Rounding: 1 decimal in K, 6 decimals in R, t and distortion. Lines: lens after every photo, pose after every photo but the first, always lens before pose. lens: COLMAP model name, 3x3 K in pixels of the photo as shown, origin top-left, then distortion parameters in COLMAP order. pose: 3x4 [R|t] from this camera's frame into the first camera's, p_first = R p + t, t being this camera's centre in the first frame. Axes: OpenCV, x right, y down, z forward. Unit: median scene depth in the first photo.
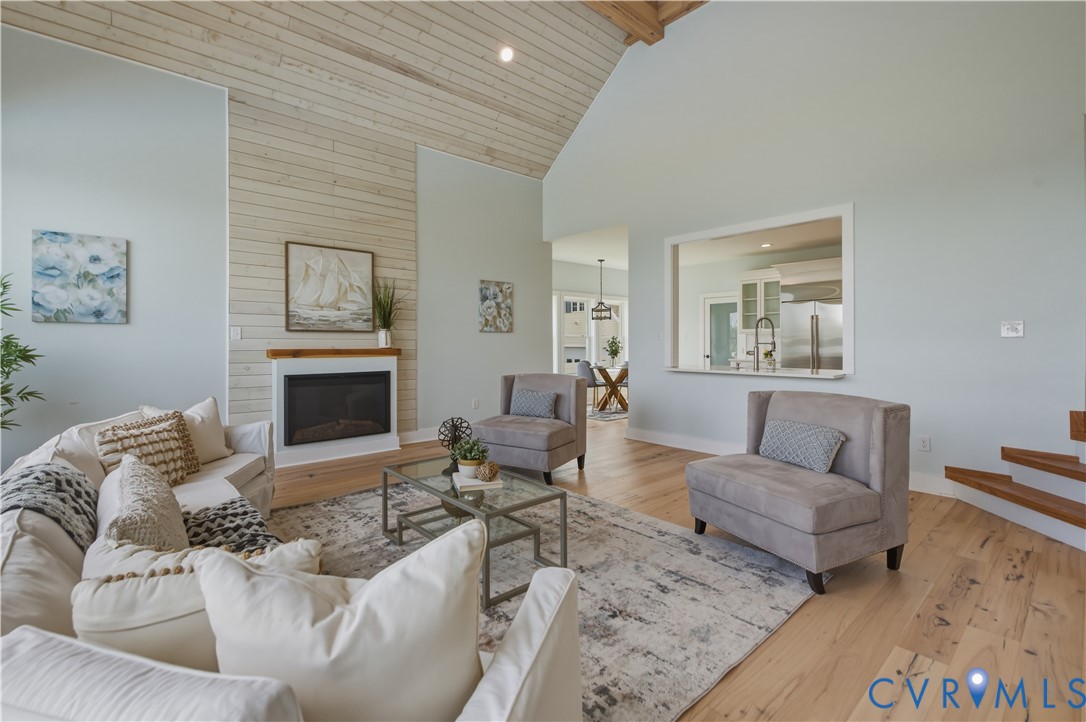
lens RADIAL K [[491.1, 0, 539.4], [0, 491.1, 342.9], [0, 0, 1]] dist [-0.000623, -0.000634]
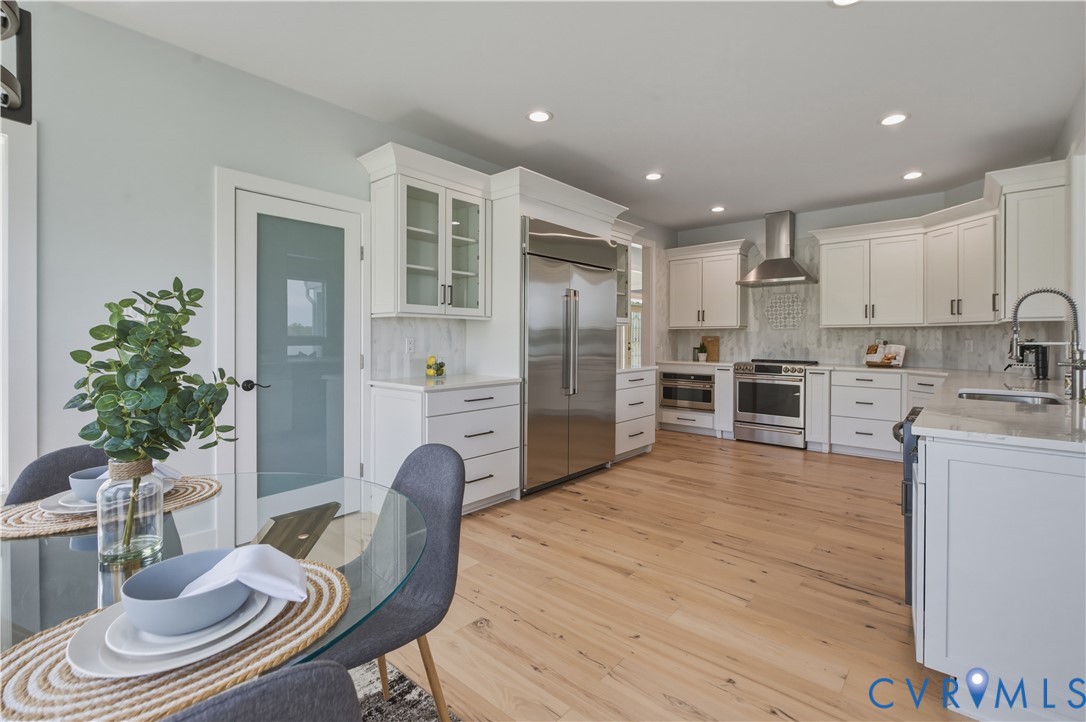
lens RADIAL K [[485.6, 0, 538.3], [0, 485.6, 347.4], [0, 0, 1]] dist [0.002851, 0.000353]
pose [[-0.121285, -0.015038, 0.992504, 0.049119], [-0.003078, 0.999886, 0.014774, -0.000856], [-0.992613, -0.001263, -0.121317, 1.630279]]
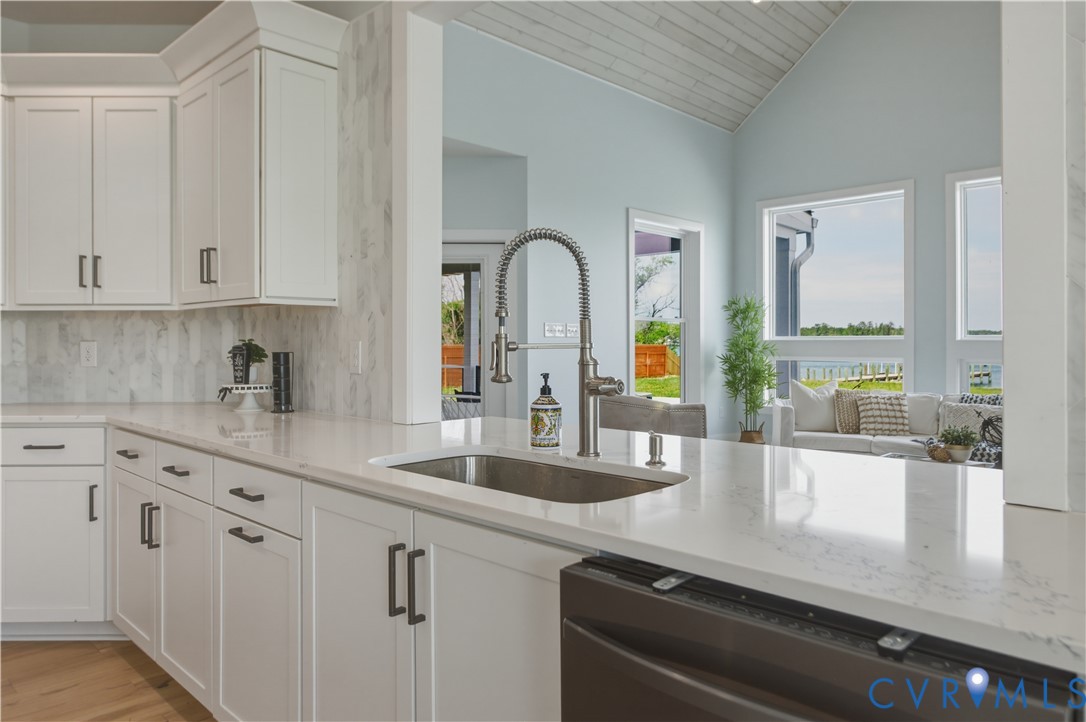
lens RADIAL K [[719.6, 0, 545.5], [0, 719.6, 336.0], [0, 0, 1]] dist [-0.000915, -0.000885]
pose [[-0.996543, 0.004013, -0.082978, 0.511633], [0.004754, 0.999951, -0.008733, -0.001050], [0.082938, -0.009097, -0.996513, 1.405279]]
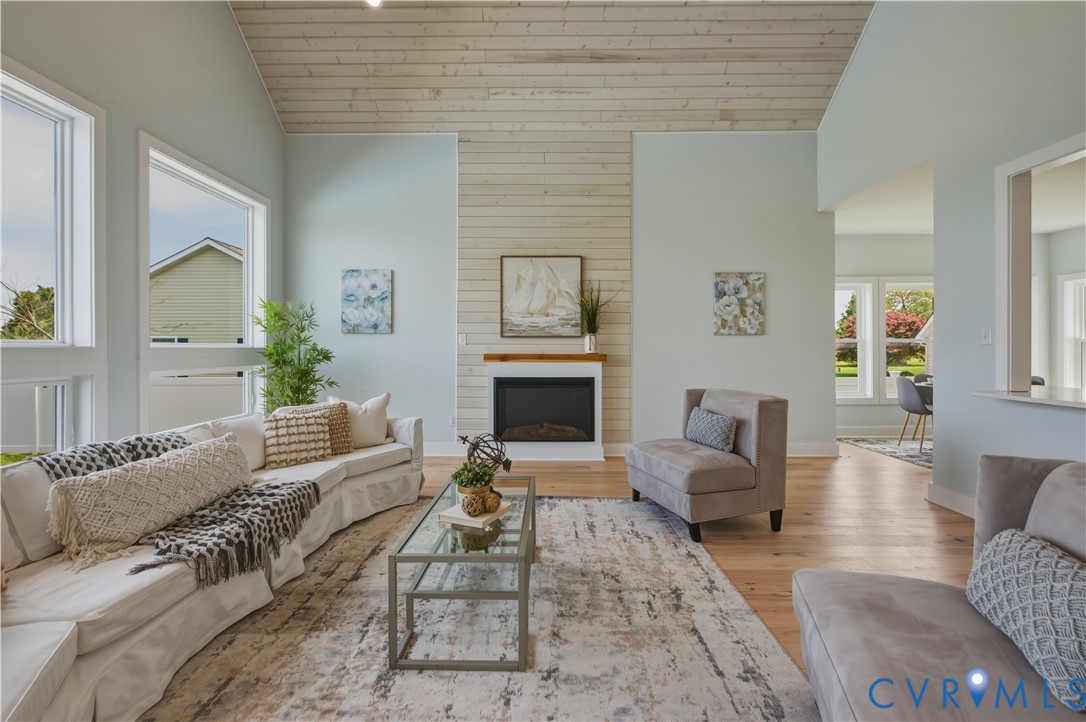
lens RADIAL K [[485.6, 0, 538.3], [0, 485.6, 347.4], [0, 0, 1]] dist [0.002851, 0.000353]
pose [[0.740100, 0.000561, -0.672497, 0.280072], [-0.001150, 0.999999, -0.000431, -0.000943], [0.672496, 0.001093, 0.740100, 0.249301]]
